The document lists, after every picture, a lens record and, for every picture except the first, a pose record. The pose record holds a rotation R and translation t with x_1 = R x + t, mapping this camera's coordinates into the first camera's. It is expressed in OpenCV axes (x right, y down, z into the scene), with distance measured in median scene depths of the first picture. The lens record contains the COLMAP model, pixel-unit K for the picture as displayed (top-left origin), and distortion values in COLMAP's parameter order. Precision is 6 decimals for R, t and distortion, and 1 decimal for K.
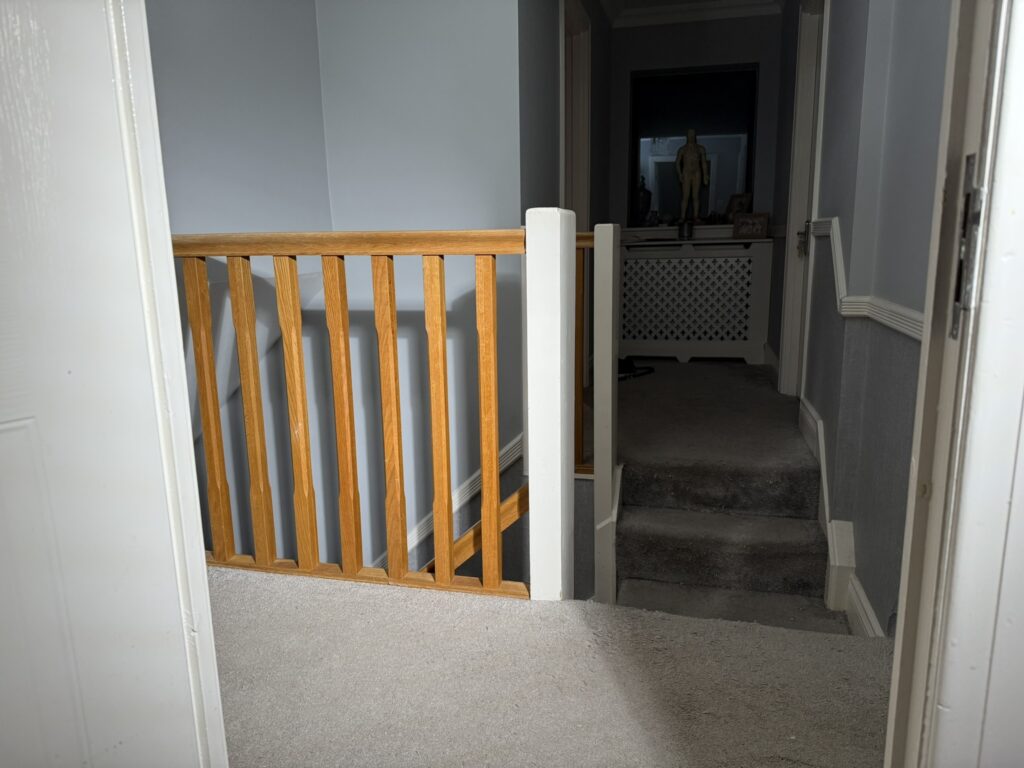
lens RADIAL K [[722.3, 0, 512.6], [0, 722.3, 386.5], [0, 0, 1]] dist [0.003126, -0.001605]
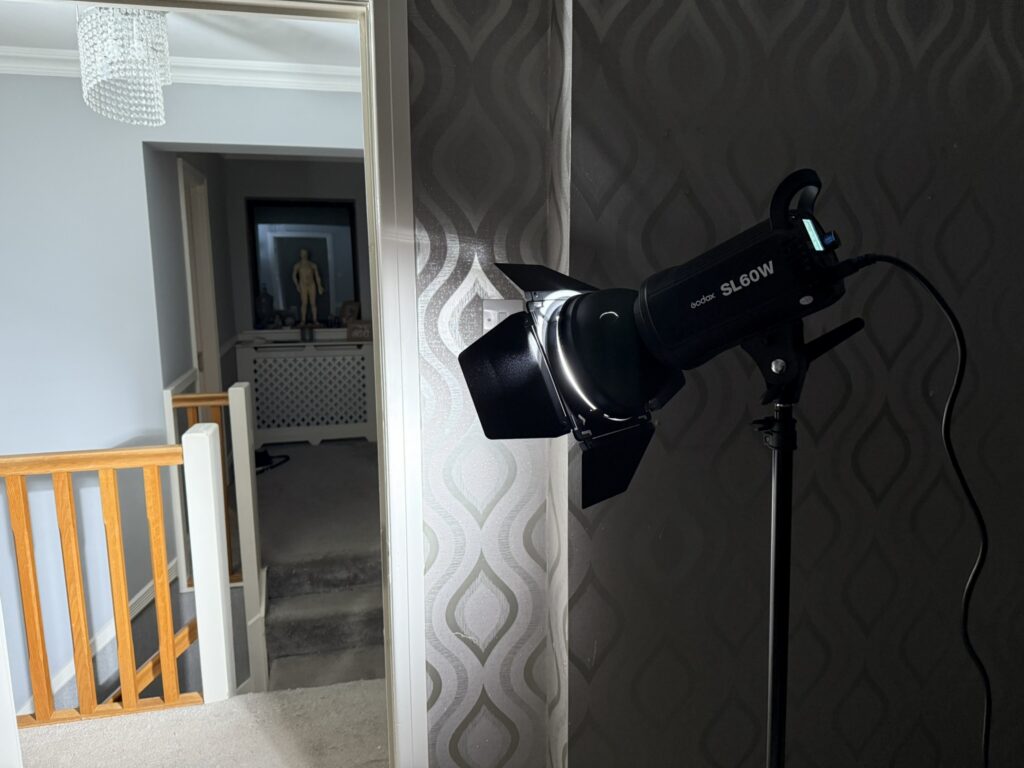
lens RADIAL K [[724.0, 0, 510.8], [0, 724.0, 399.8], [0, 0, 1]] dist [0.101902, -0.106388]
pose [[0.882755, -0.072765, 0.464164, -0.047786], [0.080584, 0.996743, 0.003000, -0.159500], [-0.462870, 0.034756, 0.885744, -0.363585]]
